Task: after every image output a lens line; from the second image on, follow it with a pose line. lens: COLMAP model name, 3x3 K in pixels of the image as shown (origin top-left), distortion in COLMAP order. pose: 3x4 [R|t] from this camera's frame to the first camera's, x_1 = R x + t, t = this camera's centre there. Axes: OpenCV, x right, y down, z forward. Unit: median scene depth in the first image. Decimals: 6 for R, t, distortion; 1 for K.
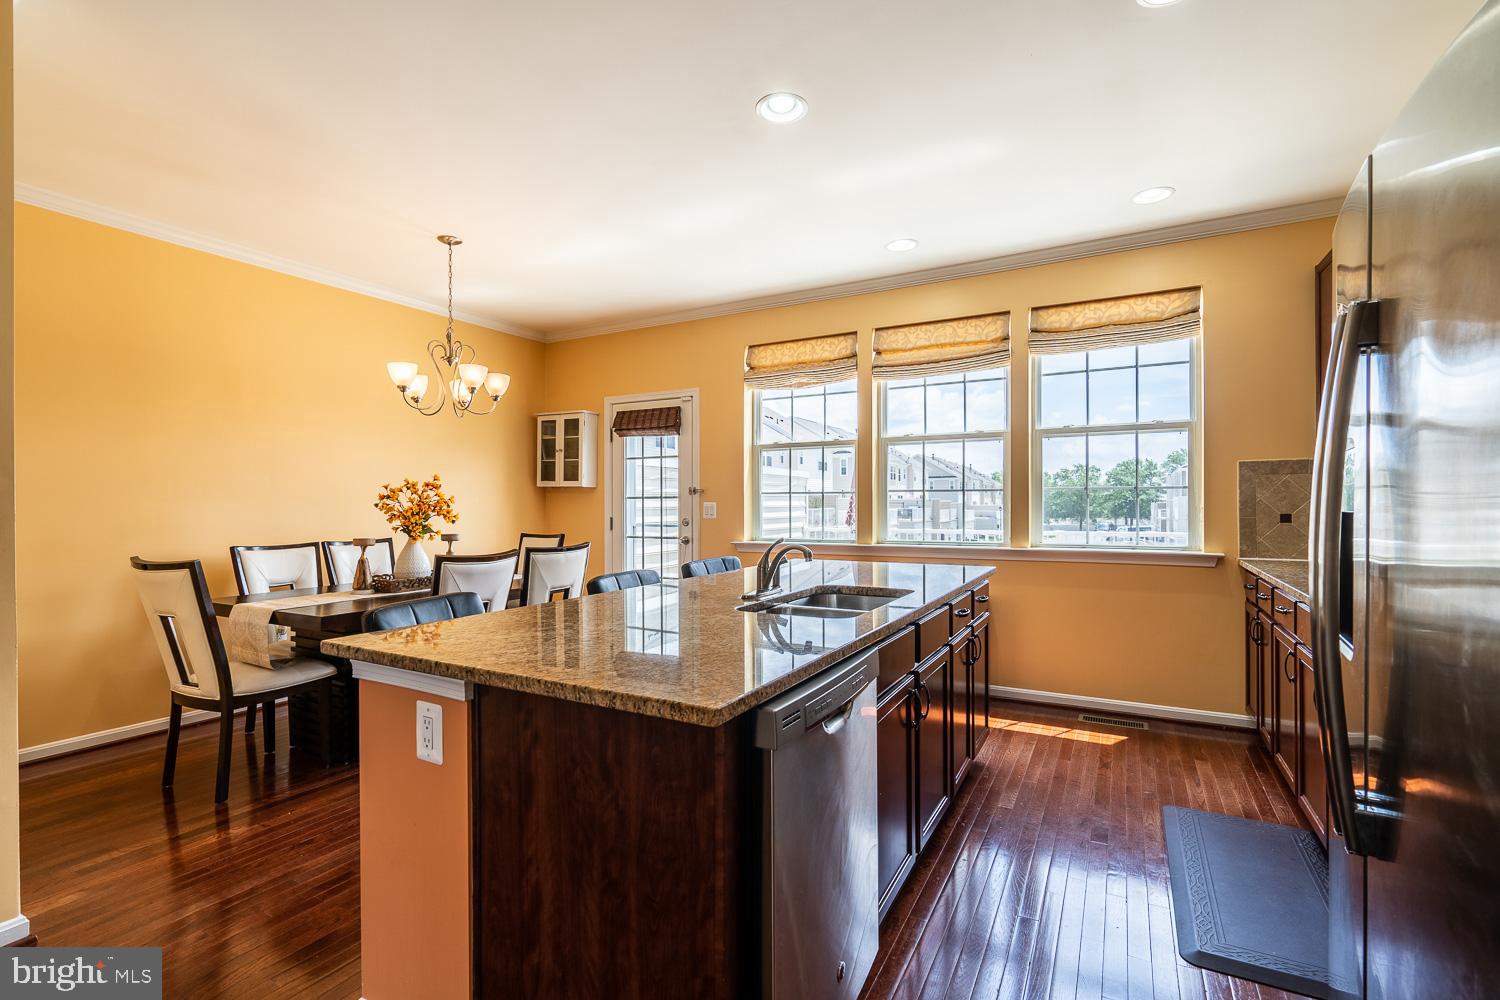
lens RADIAL K [[679.6, 0, 746.9], [0, 679.6, 501.4], [0, 0, 1]] dist [-0.008345, 0.002547]
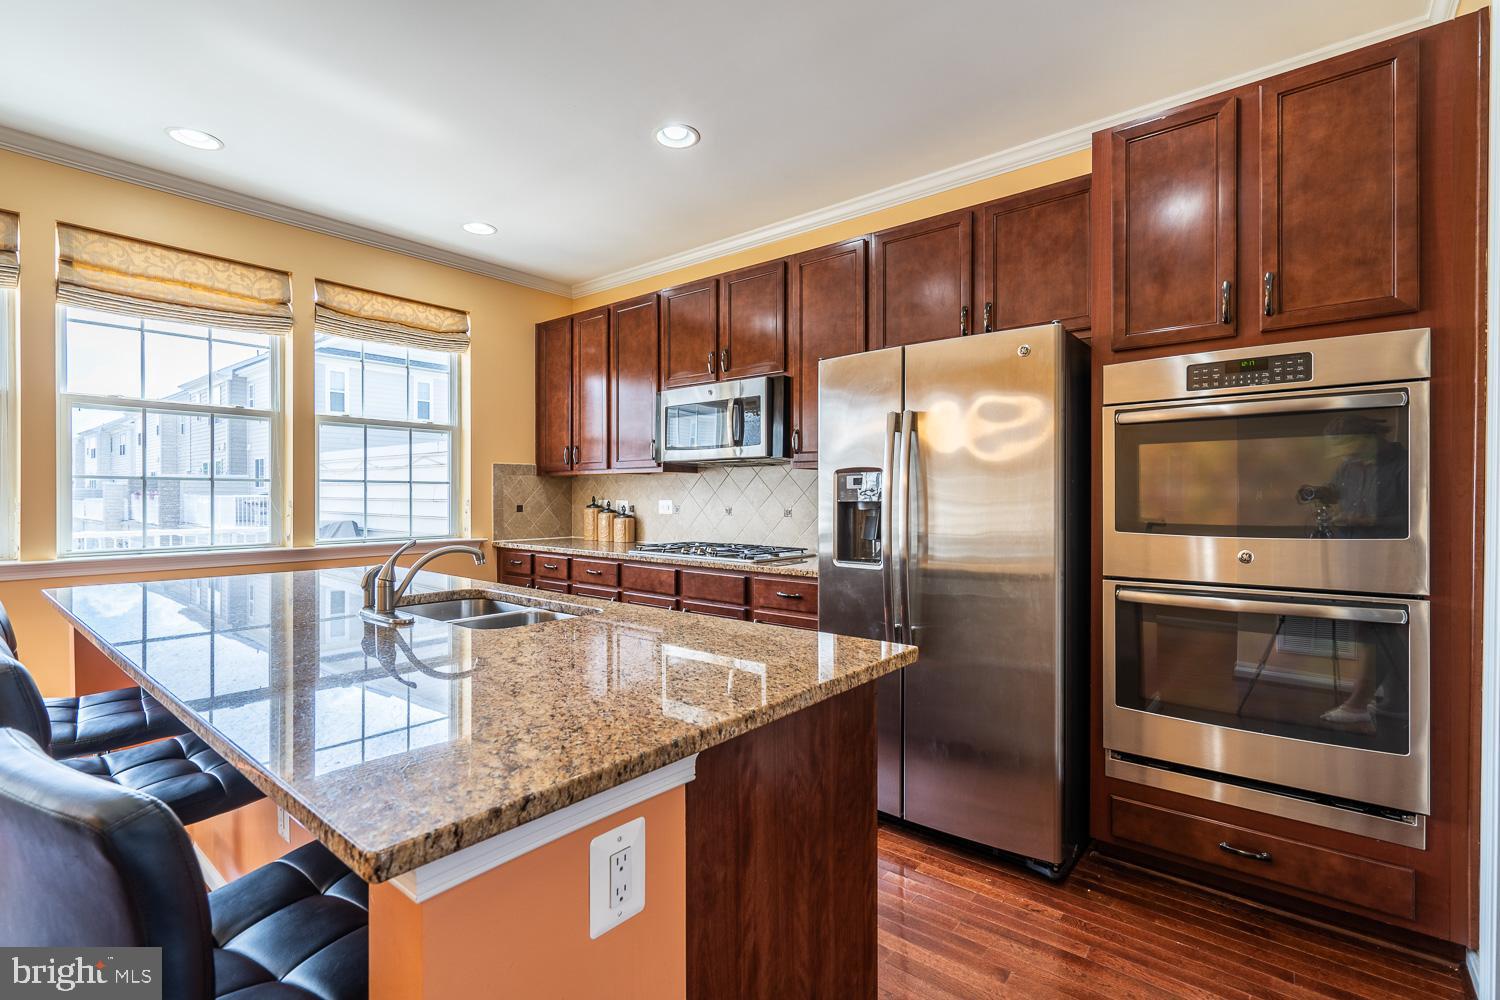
lens RADIAL K [[679.6, 0, 755.0], [0, 679.6, 499.4], [0, 0, 1]] dist [-0.008345, 0.002547]
pose [[0.172072, -0.000382, 0.985084, -0.361464], [-0.006515, 0.999978, 0.001525, 0.001825], [-0.985063, -0.006680, 0.172066, 0.271164]]
